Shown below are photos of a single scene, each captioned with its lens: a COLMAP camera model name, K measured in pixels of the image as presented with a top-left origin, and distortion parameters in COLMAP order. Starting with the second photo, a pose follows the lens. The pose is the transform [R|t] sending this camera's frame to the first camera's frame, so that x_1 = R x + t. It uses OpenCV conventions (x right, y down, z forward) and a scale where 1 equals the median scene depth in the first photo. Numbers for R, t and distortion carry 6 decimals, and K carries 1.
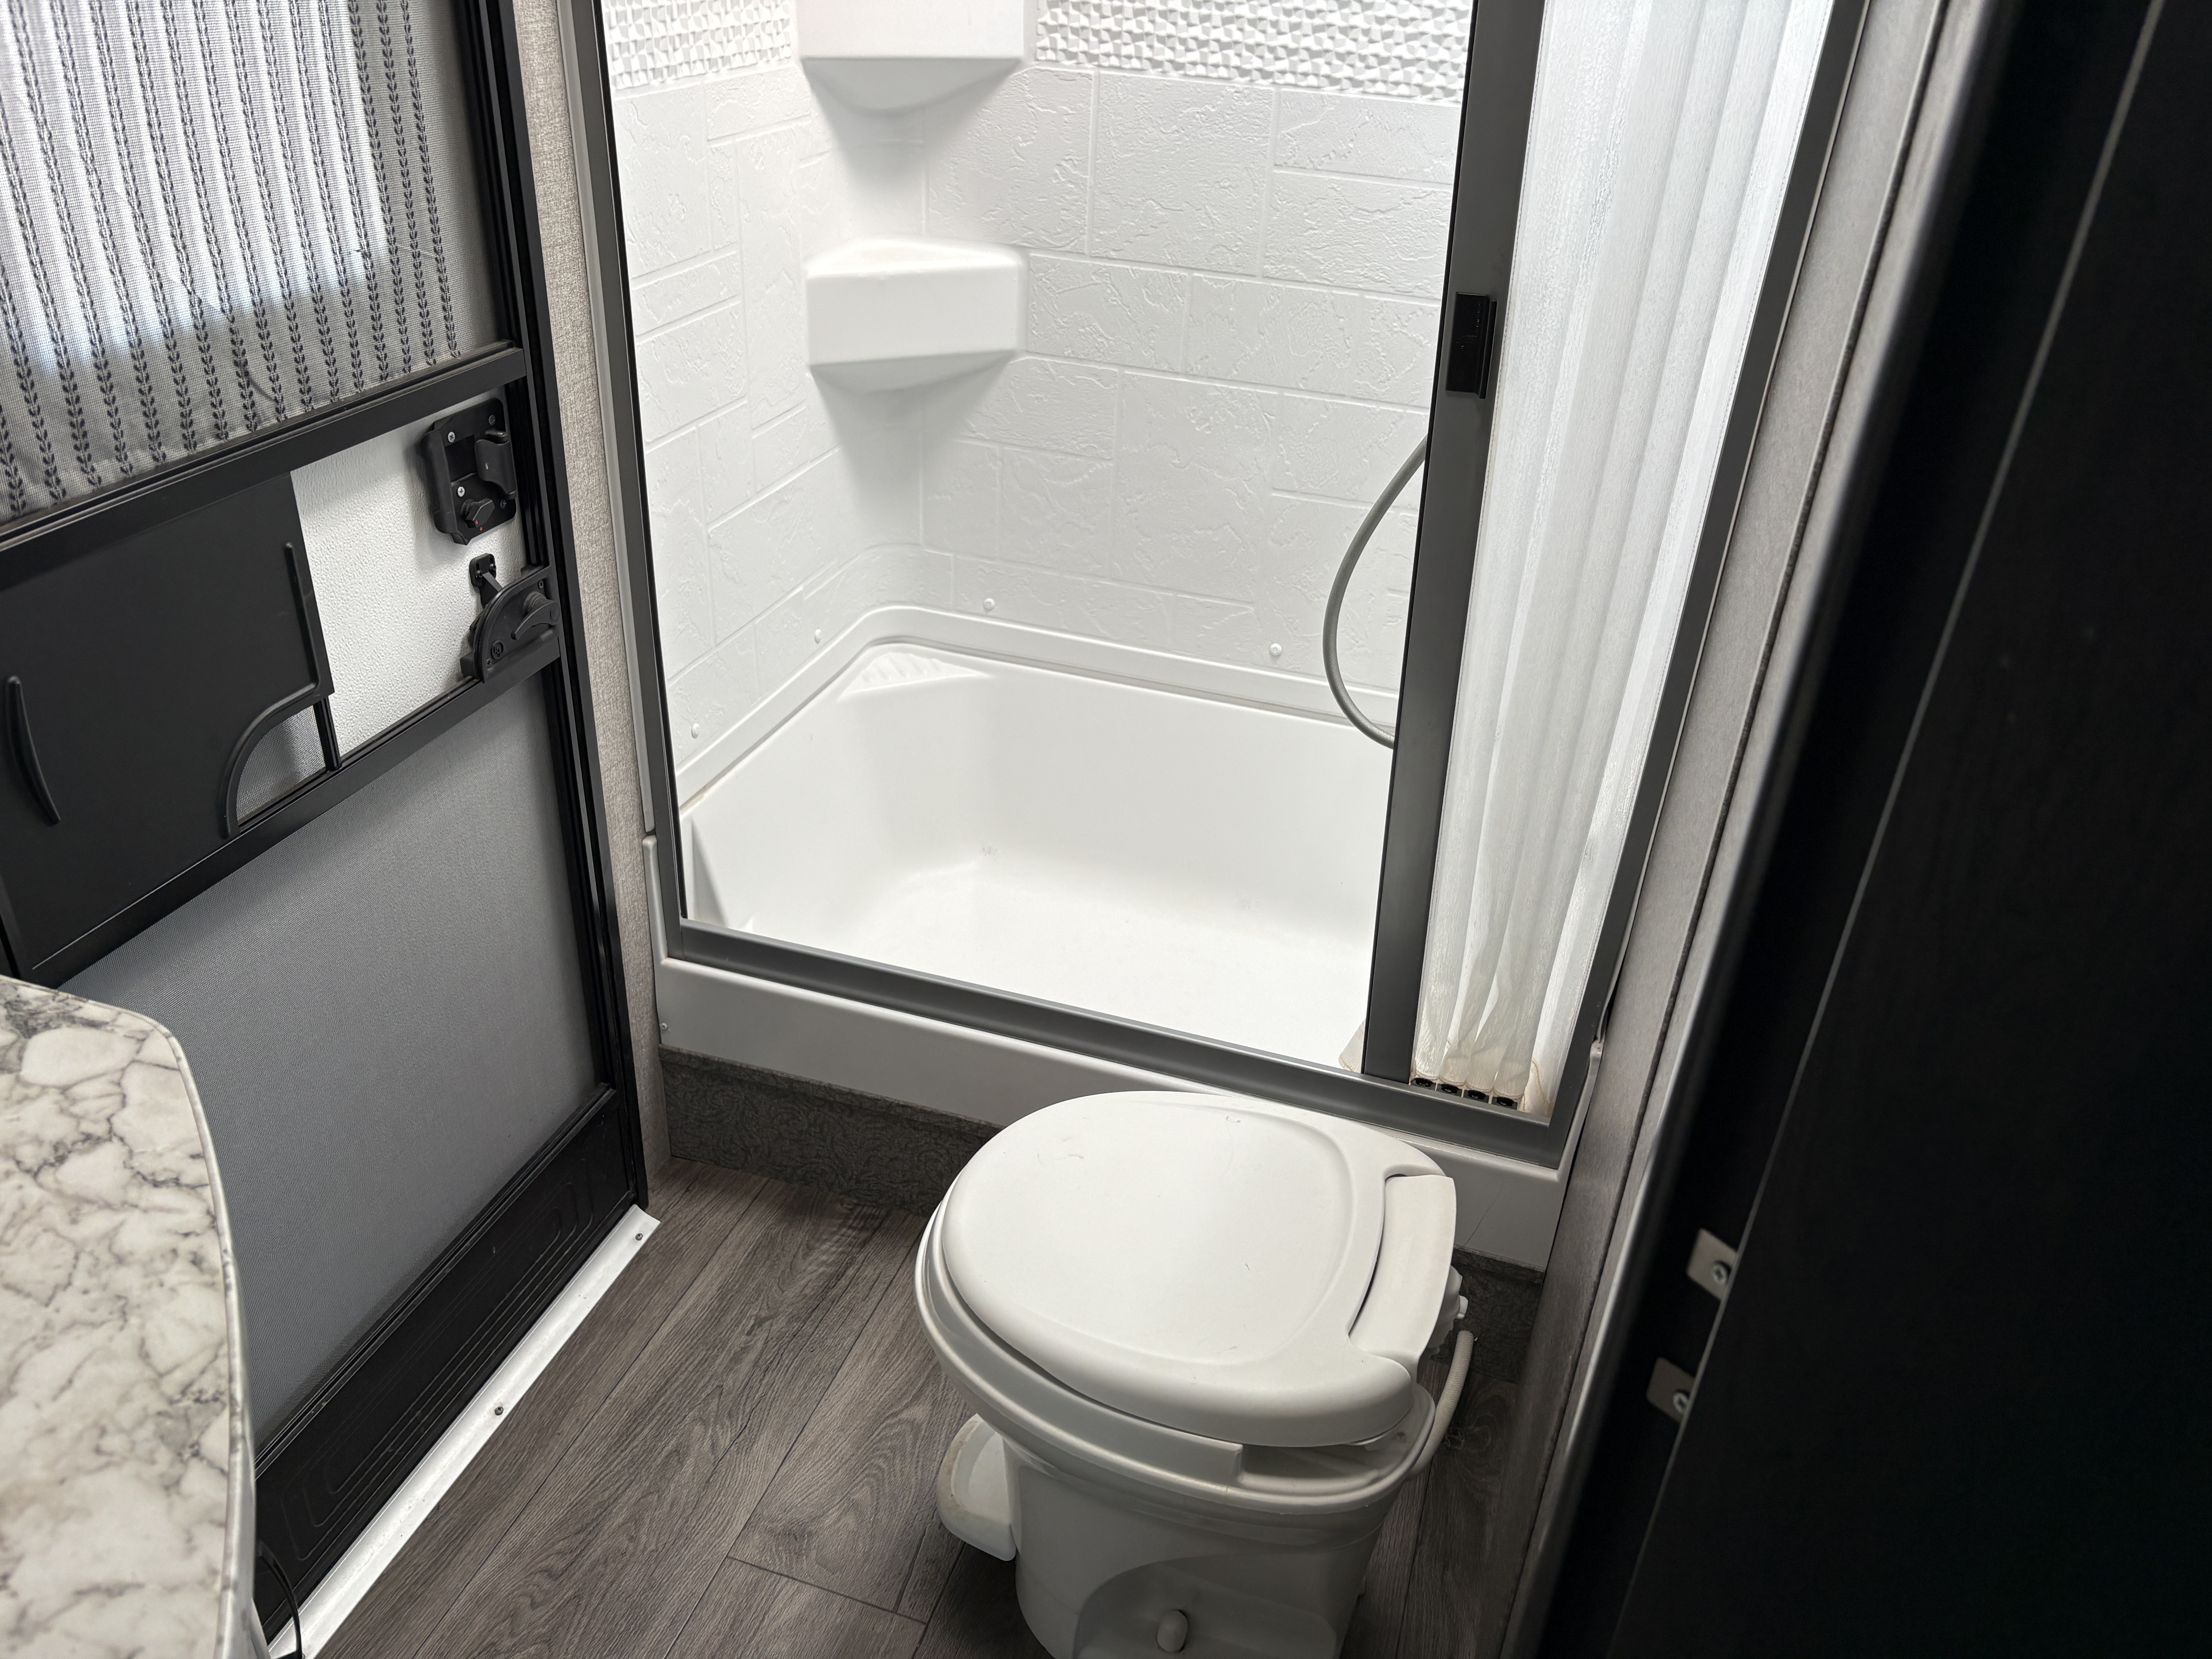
lens RADIAL K [[1680.1, 0, 1108.9], [0, 1680.1, 838.9], [0, 0, 1]] dist [0.048546, -0.052899]
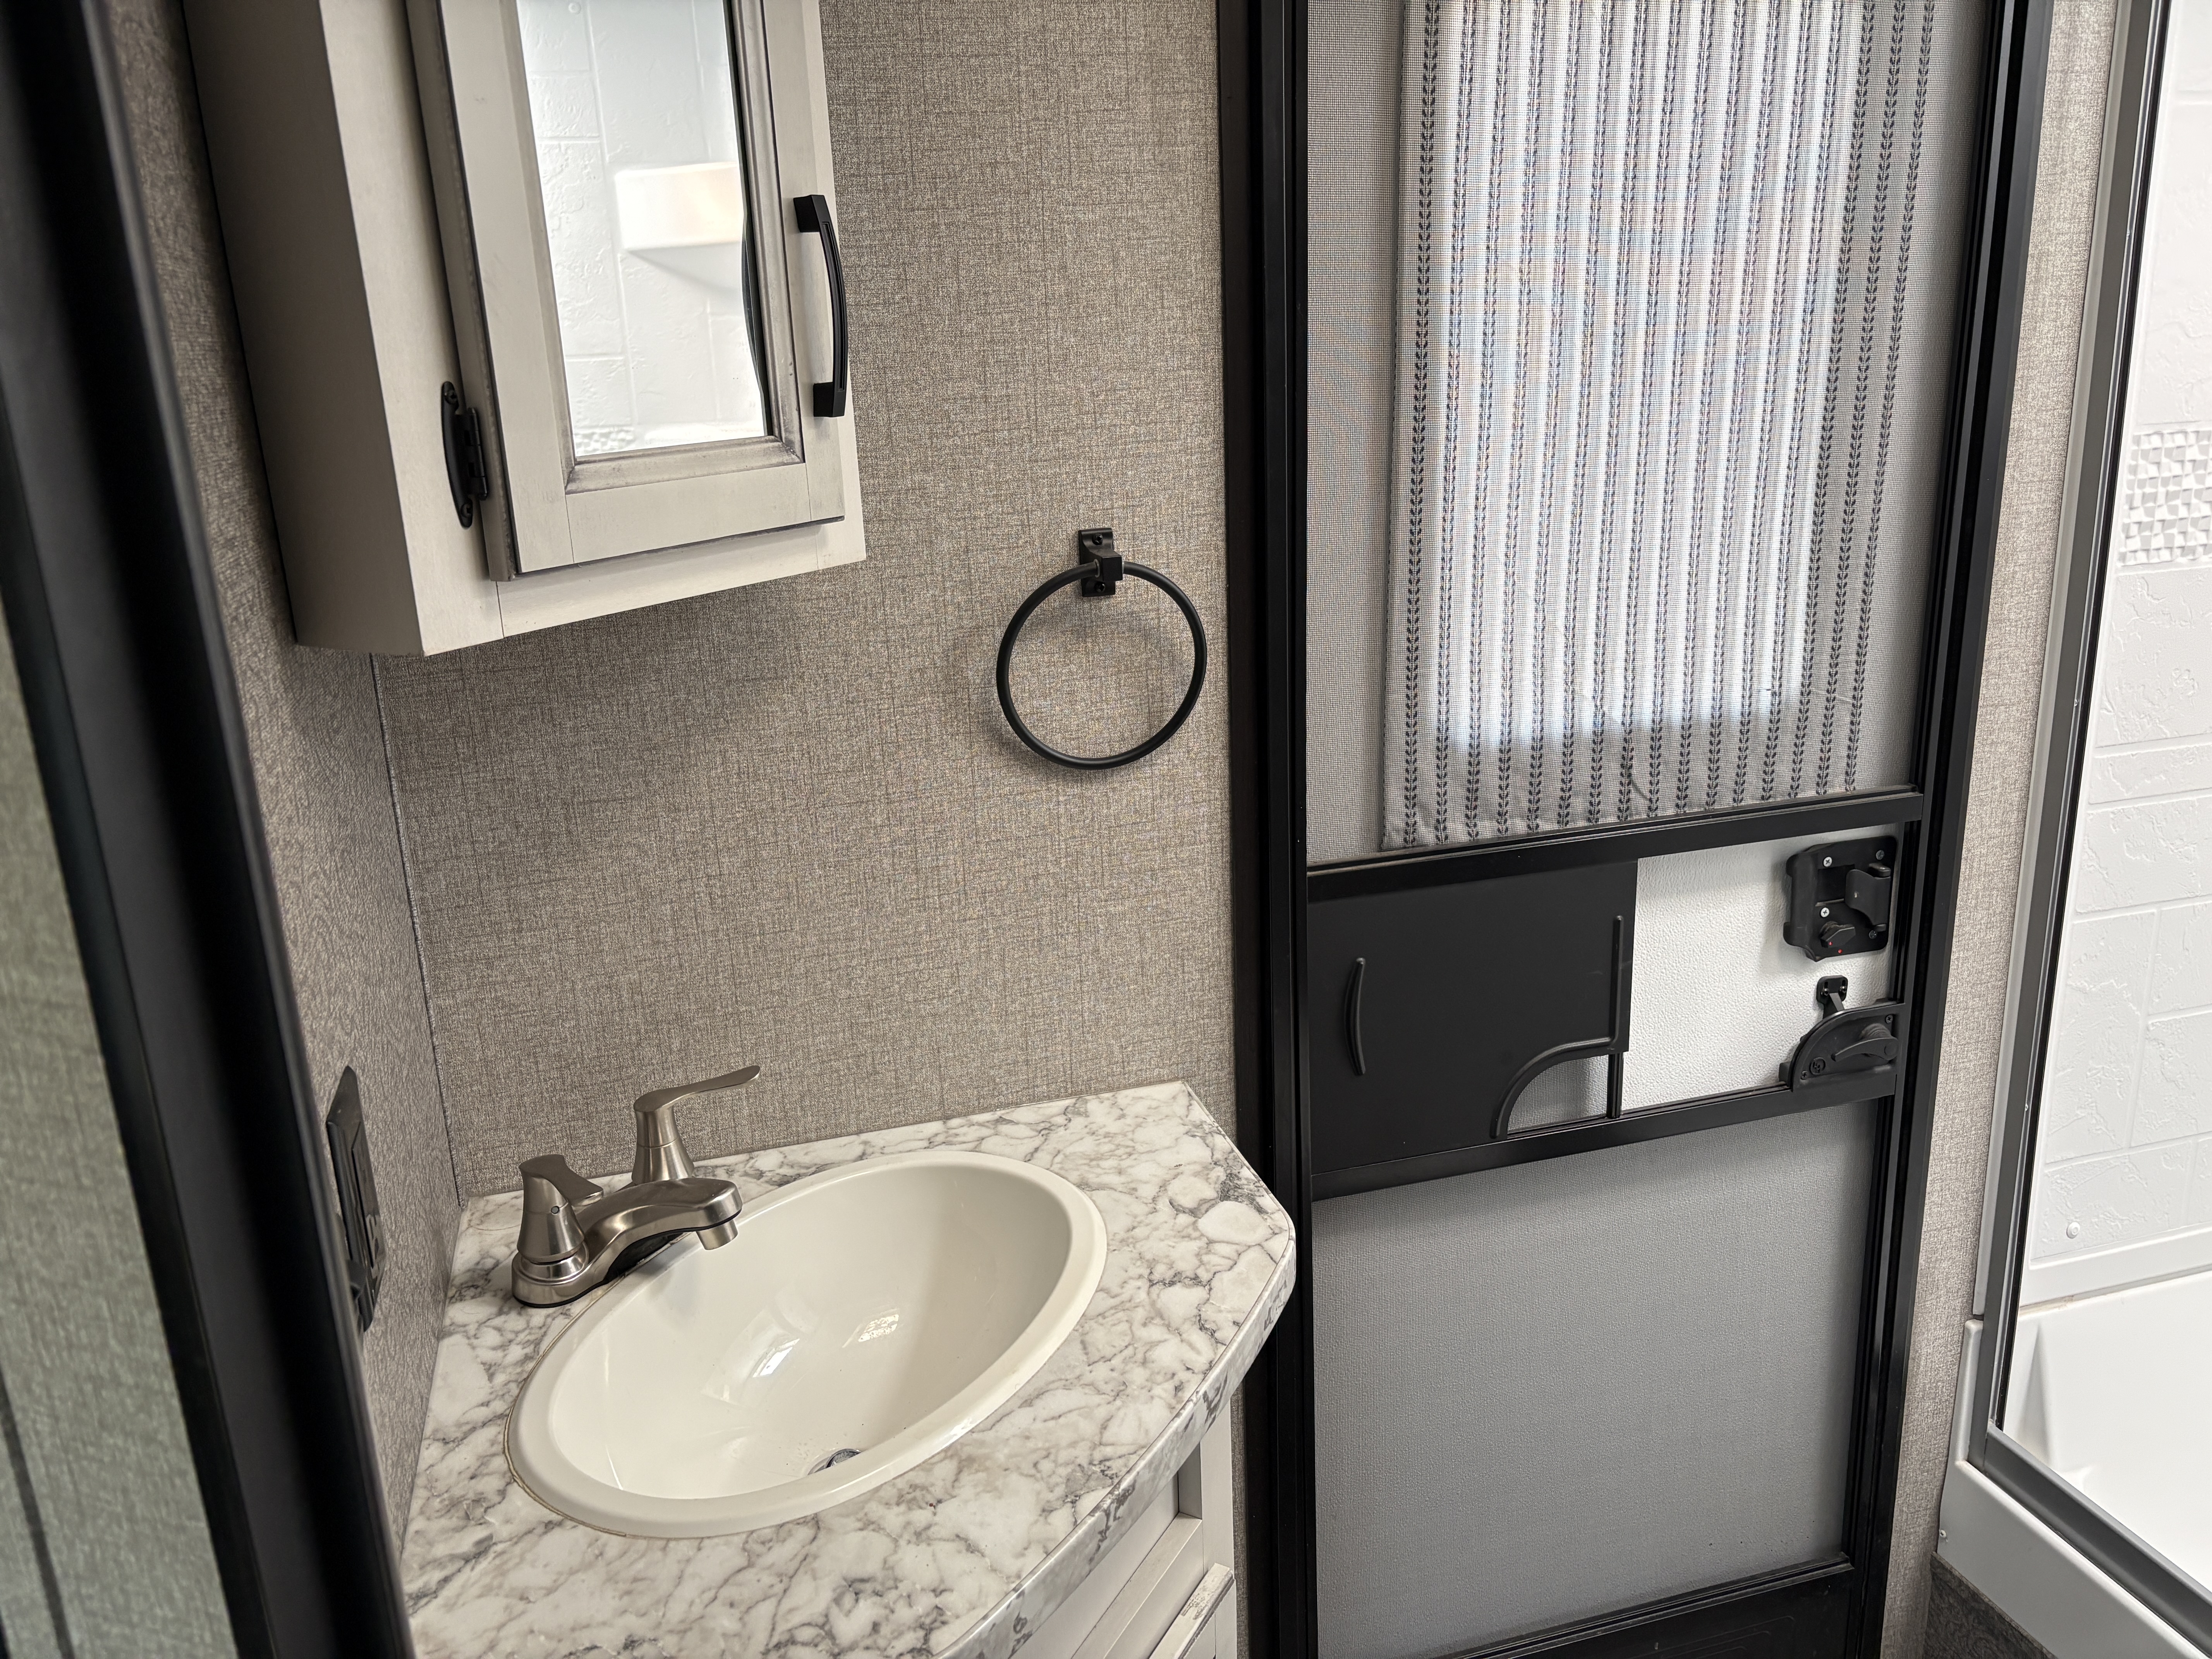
lens RADIAL K [[1683.9, 0, 1081.1], [0, 1683.9, 846.6], [0, 0, 1]] dist [0.035951, -0.065803]
pose [[0.528571, 0.170296, -0.831632, 0.277944], [-0.365980, 0.929664, -0.042240, -0.035272], [0.765945, 0.326688, 0.553718, 0.061896]]
